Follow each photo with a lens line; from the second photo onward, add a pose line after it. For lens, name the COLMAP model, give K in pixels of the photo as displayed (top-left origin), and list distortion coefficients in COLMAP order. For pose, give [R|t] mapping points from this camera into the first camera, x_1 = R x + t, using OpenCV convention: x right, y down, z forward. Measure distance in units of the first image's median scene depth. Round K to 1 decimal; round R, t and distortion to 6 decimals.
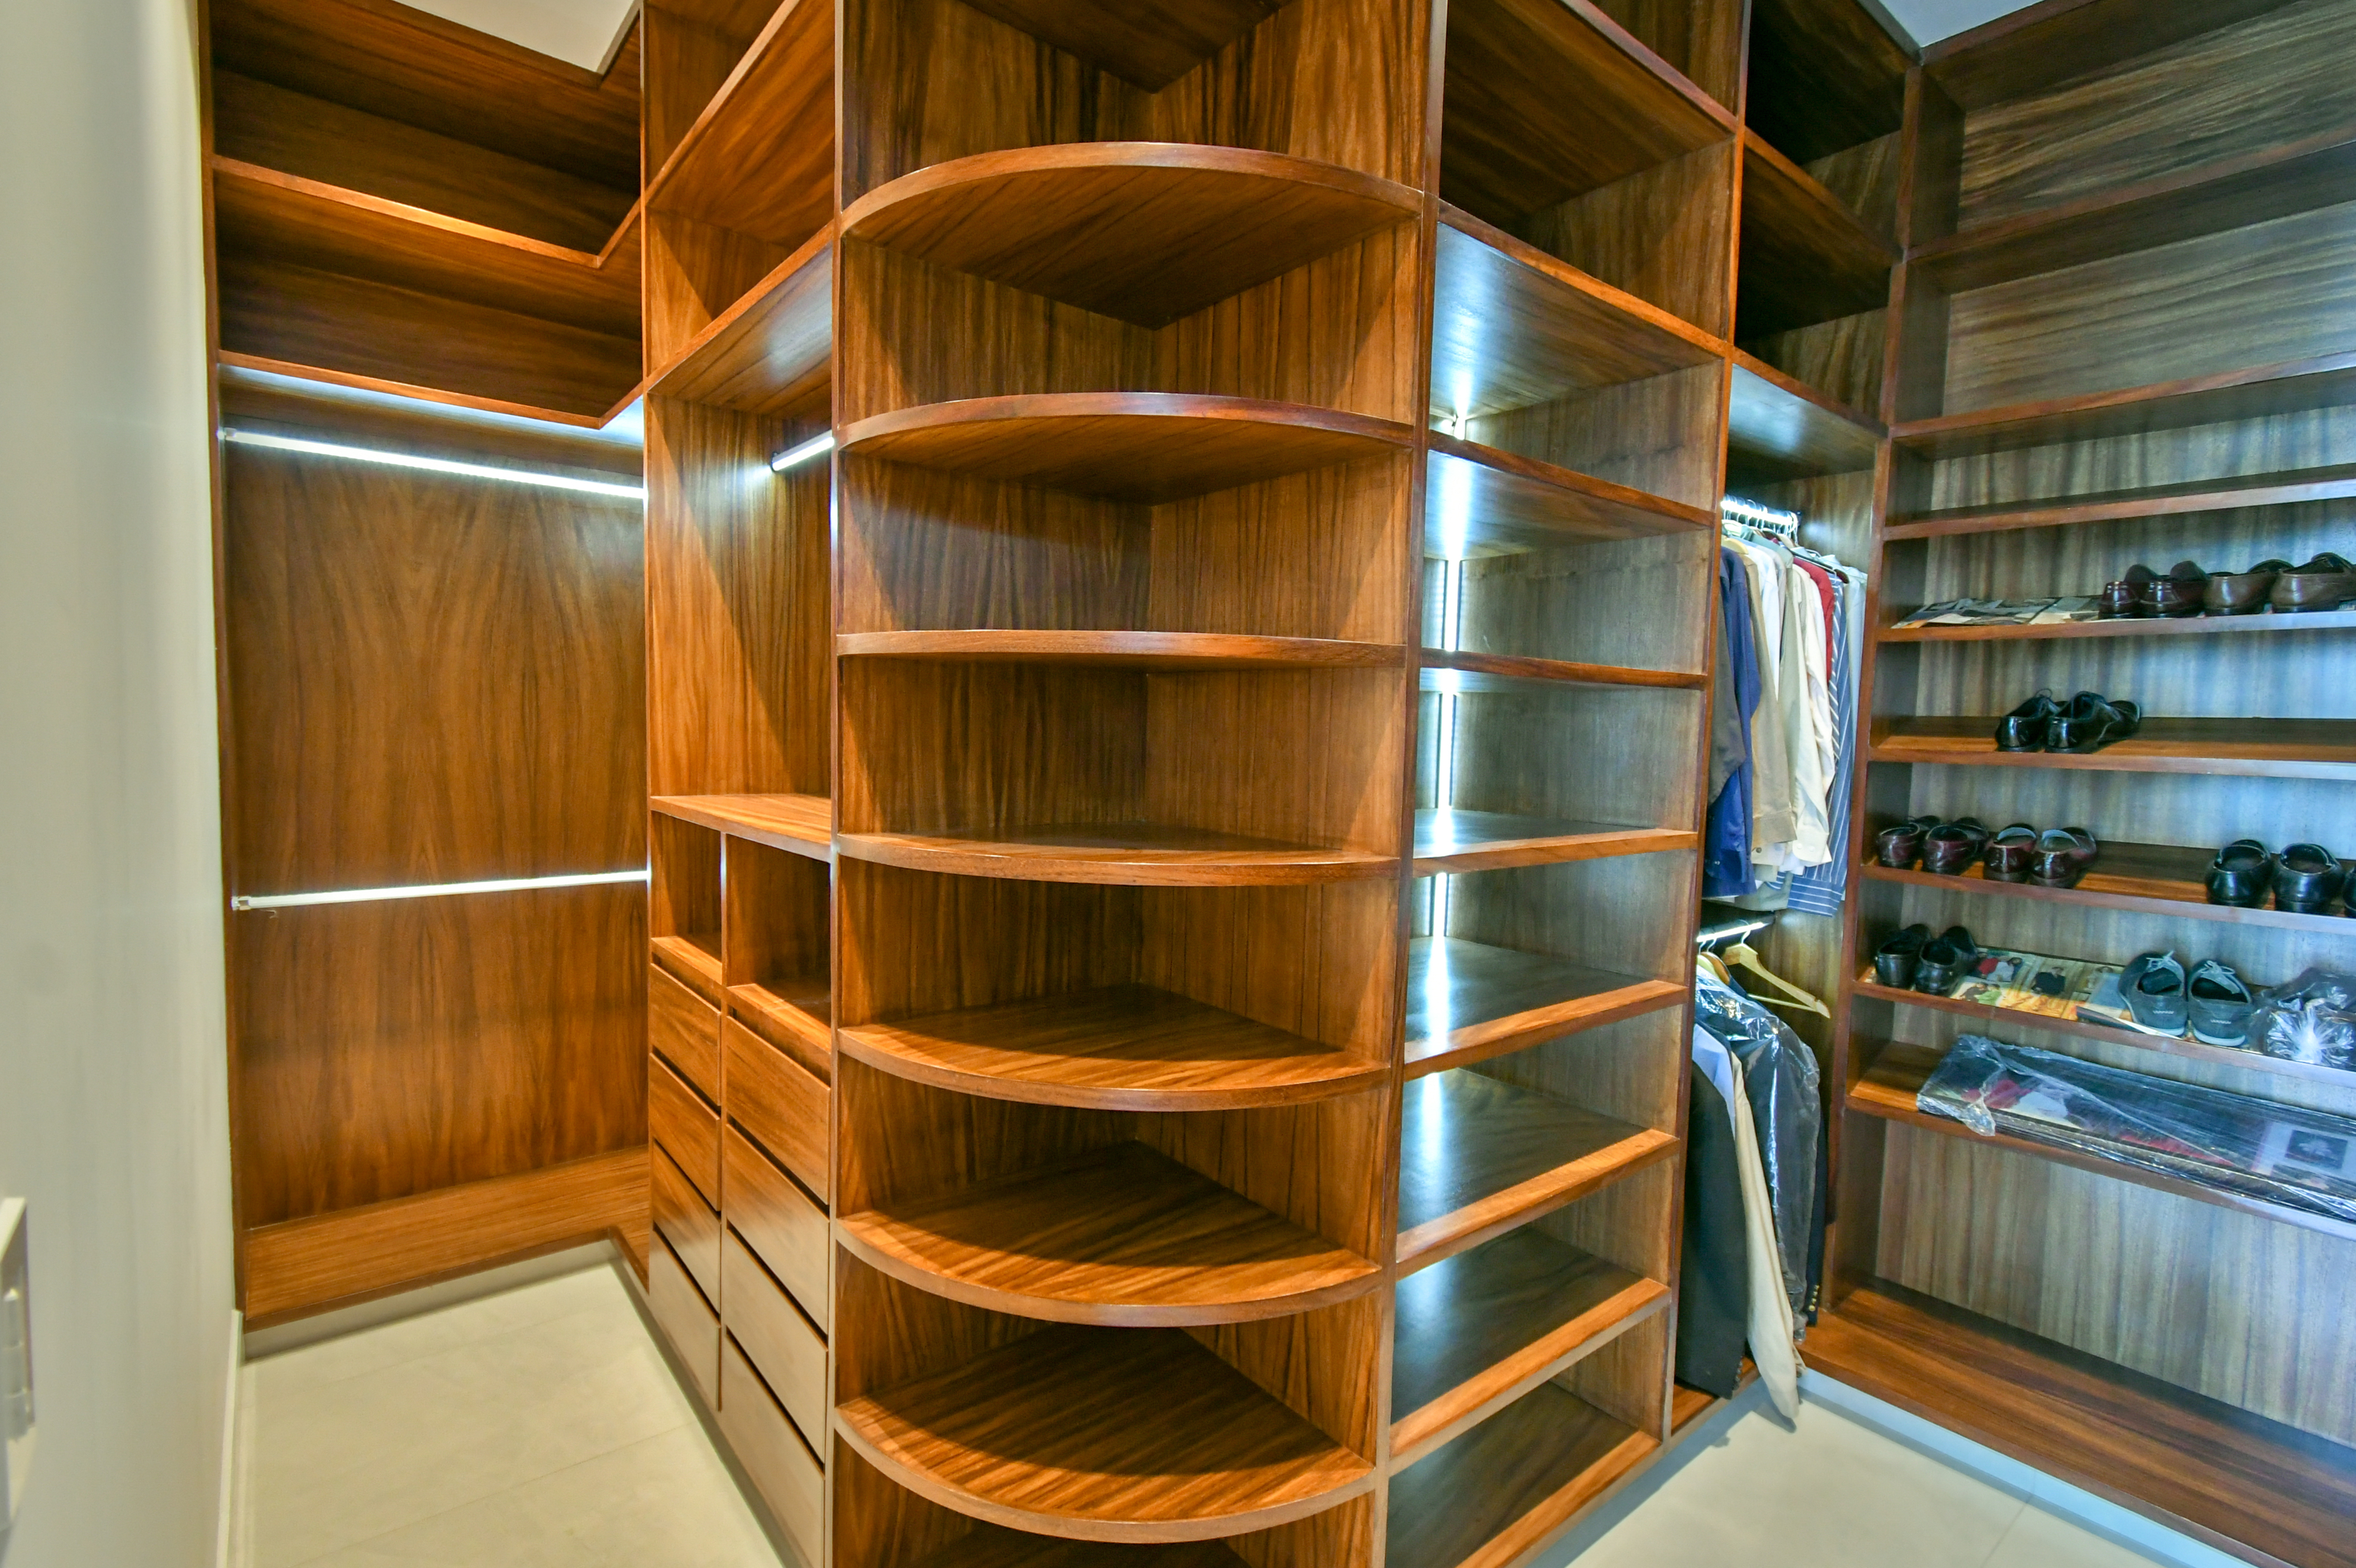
lens RADIAL K [[1108.9, 0, 1182.3], [0, 1108.9, 784.3], [0, 0, 1]] dist [0.004779, -0.000698]
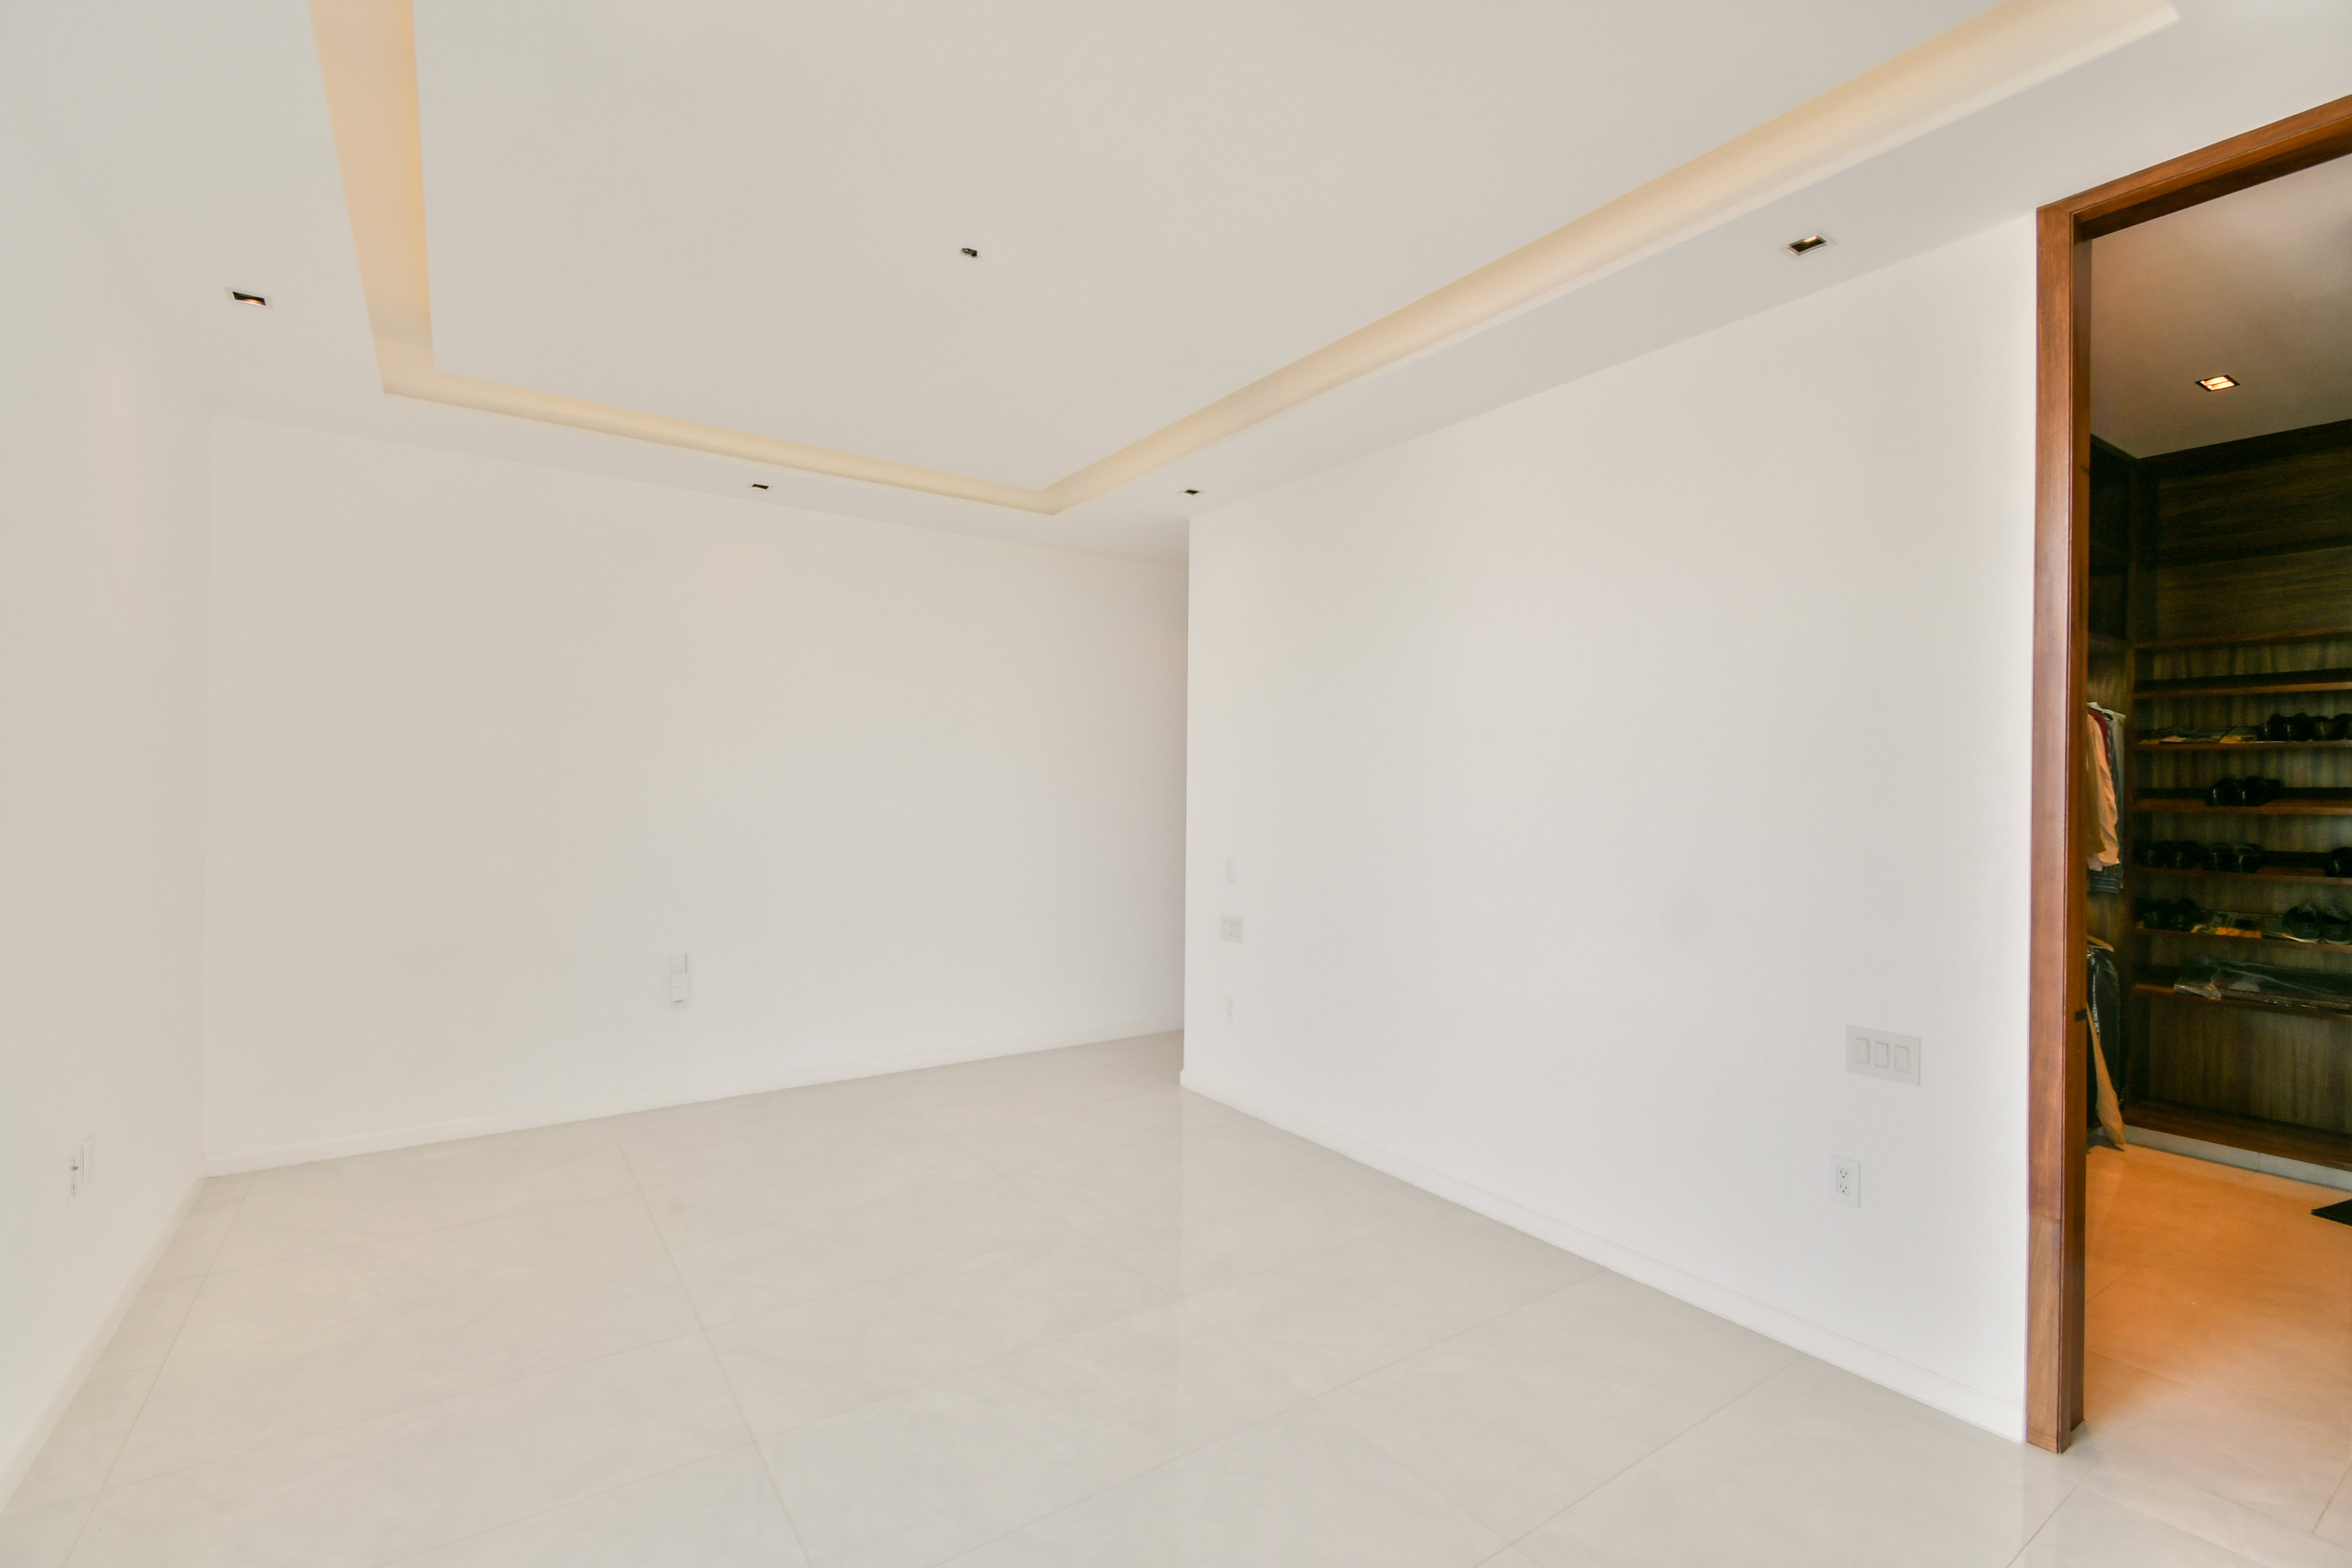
lens RADIAL K [[1039.6, 0, 1196.6], [0, 1039.6, 776.7], [0, 0, 1]] dist [0.000374, -0.000545]
pose [[0.995527, -0.021109, -0.092089, -0.873023], [0.014954, 0.997639, -0.067022, 0.015359], [0.093287, 0.065345, 0.993493, -0.996623]]
